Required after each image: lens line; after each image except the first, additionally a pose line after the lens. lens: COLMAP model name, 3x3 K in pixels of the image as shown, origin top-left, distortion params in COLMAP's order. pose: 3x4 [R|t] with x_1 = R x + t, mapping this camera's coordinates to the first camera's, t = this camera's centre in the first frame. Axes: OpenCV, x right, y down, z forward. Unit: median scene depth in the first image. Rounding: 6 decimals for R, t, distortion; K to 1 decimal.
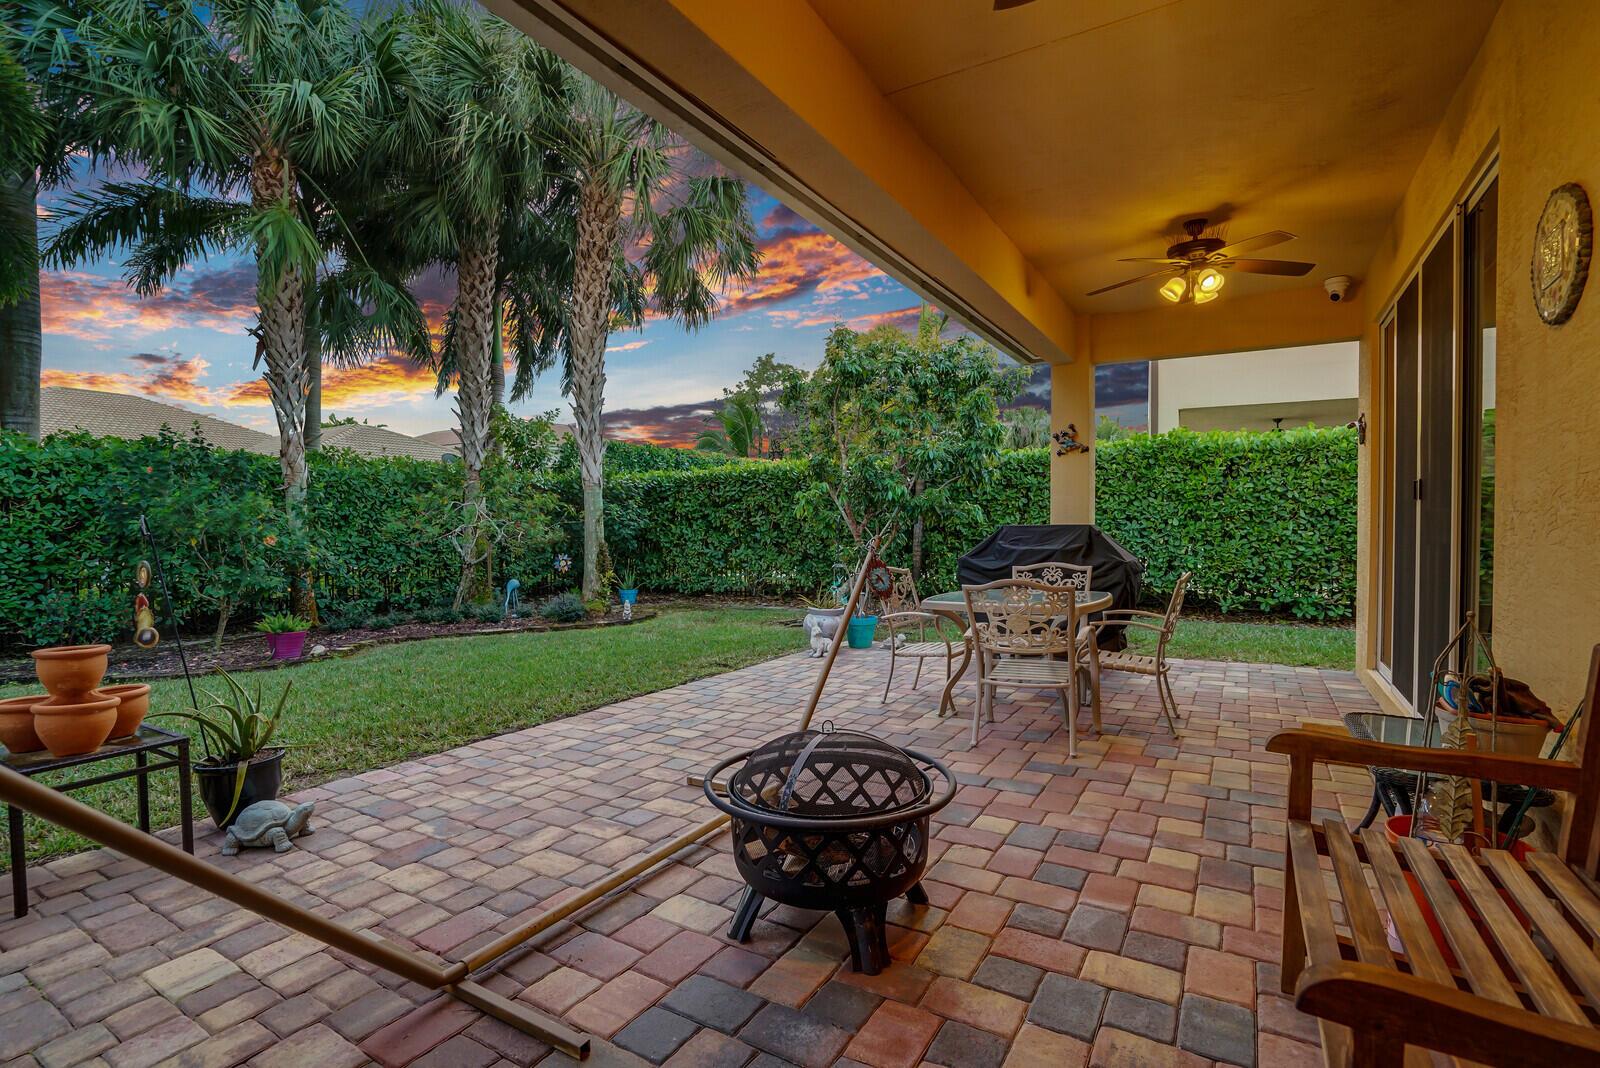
lens RADIAL K [[739.5, 0, 785.9], [0, 739.5, 537.7], [0, 0, 1]] dist [-0.026598, 0.006897]
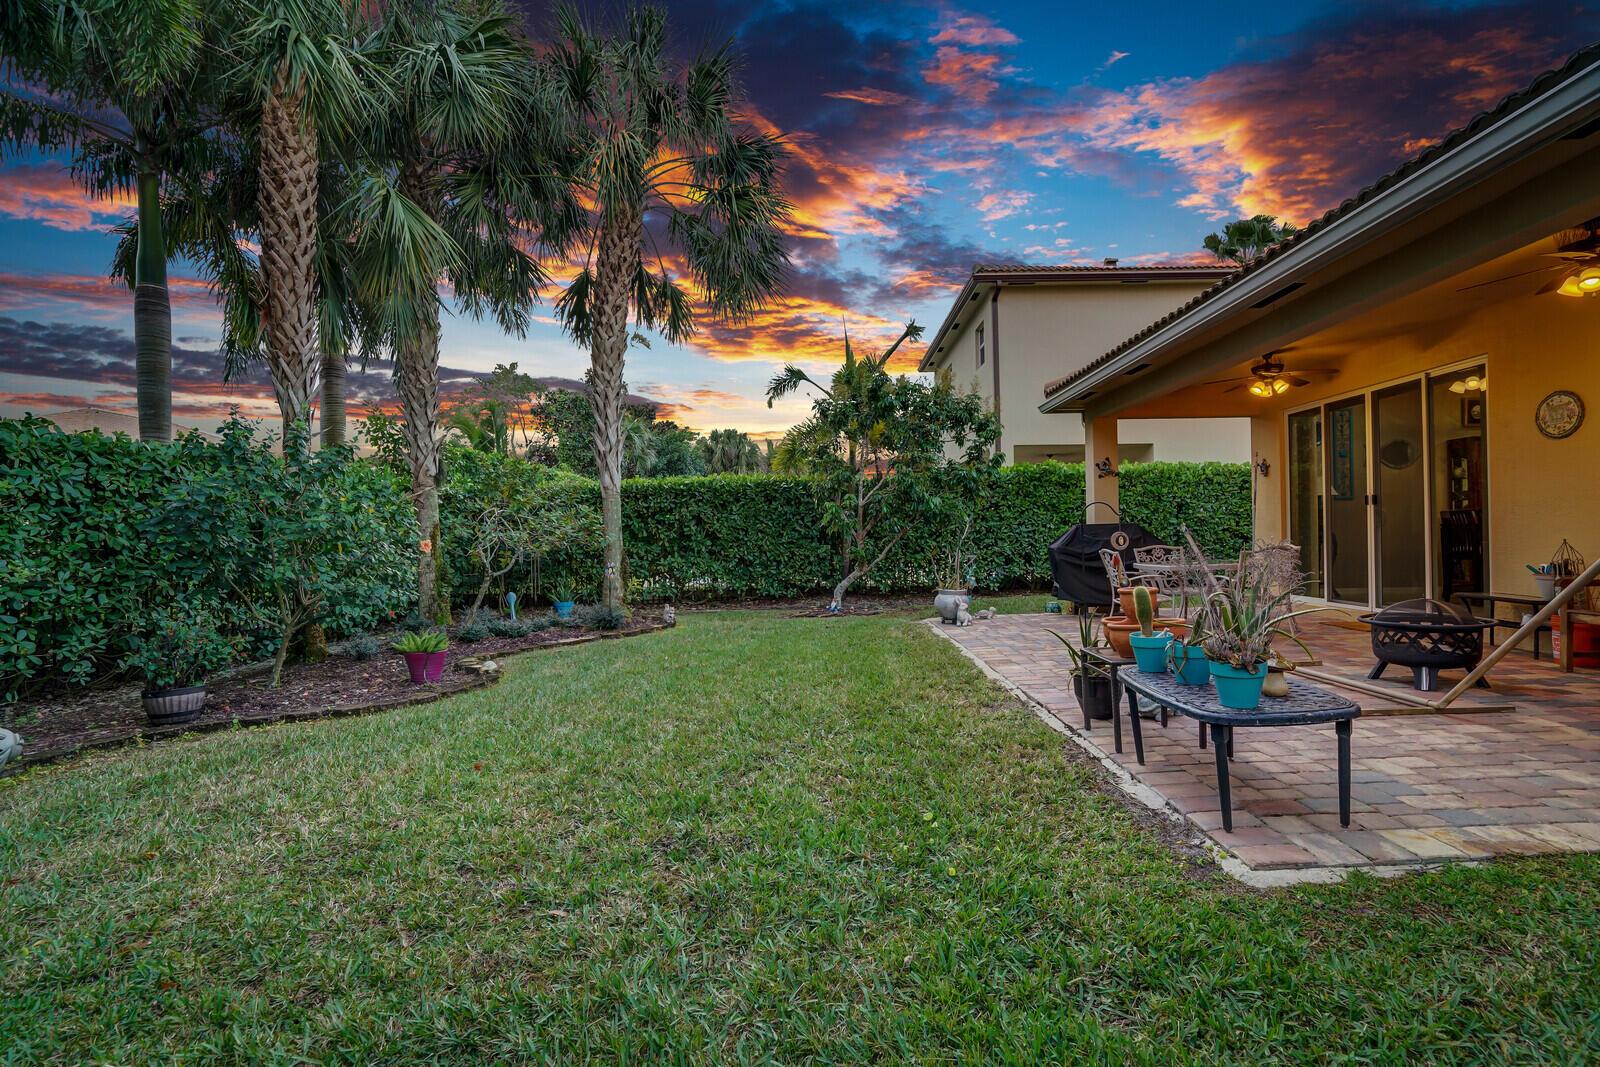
lens RADIAL K [[739.5, 0, 799.4], [0, 739.5, 534.5], [0, 0, 1]] dist [-0.026598, 0.006897]
pose [[0.870638, -0.010278, 0.491817, -0.583373], [0.024829, 0.999426, -0.023068, 0.015484], [-0.491298, 0.032295, 0.870393, -0.002848]]
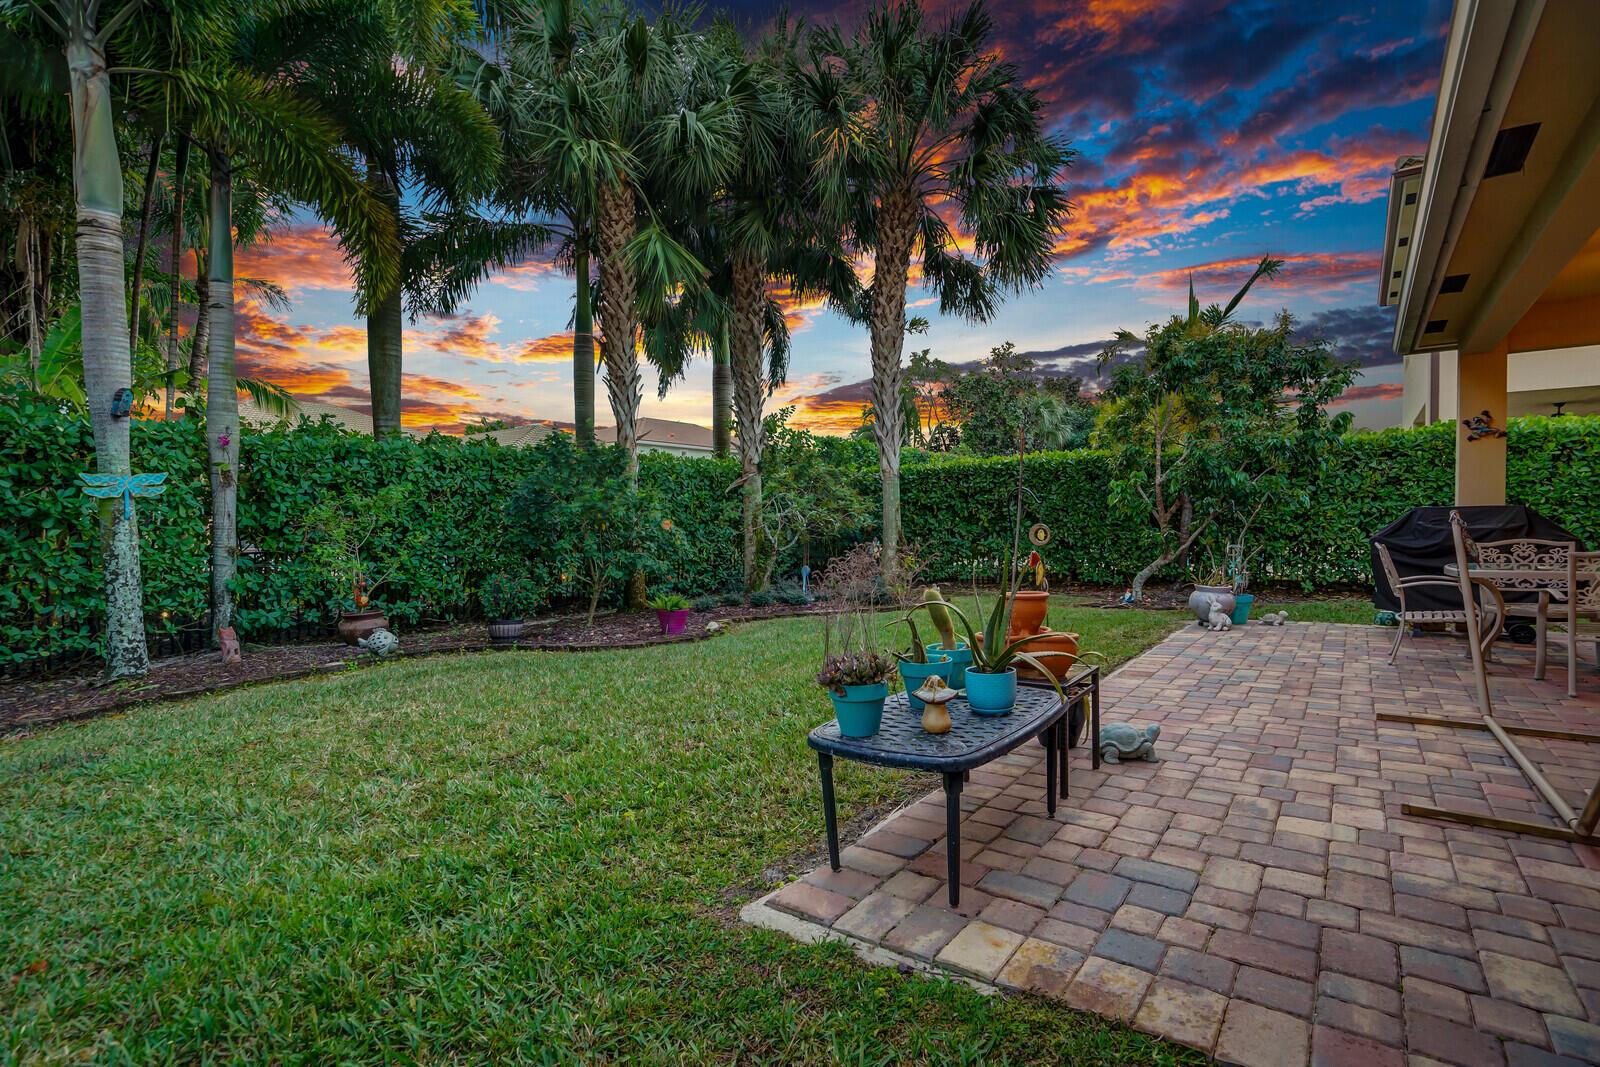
lens RADIAL K [[739.5, 0, 800.1], [0, 739.5, 535.4], [0, 0, 1]] dist [-0.026598, 0.006897]
pose [[0.996088, -0.002933, -0.088317, -0.322208], [0.003068, 0.999994, 0.001388, 0.012856], [0.088312, -0.001653, 0.996091, -0.077509]]
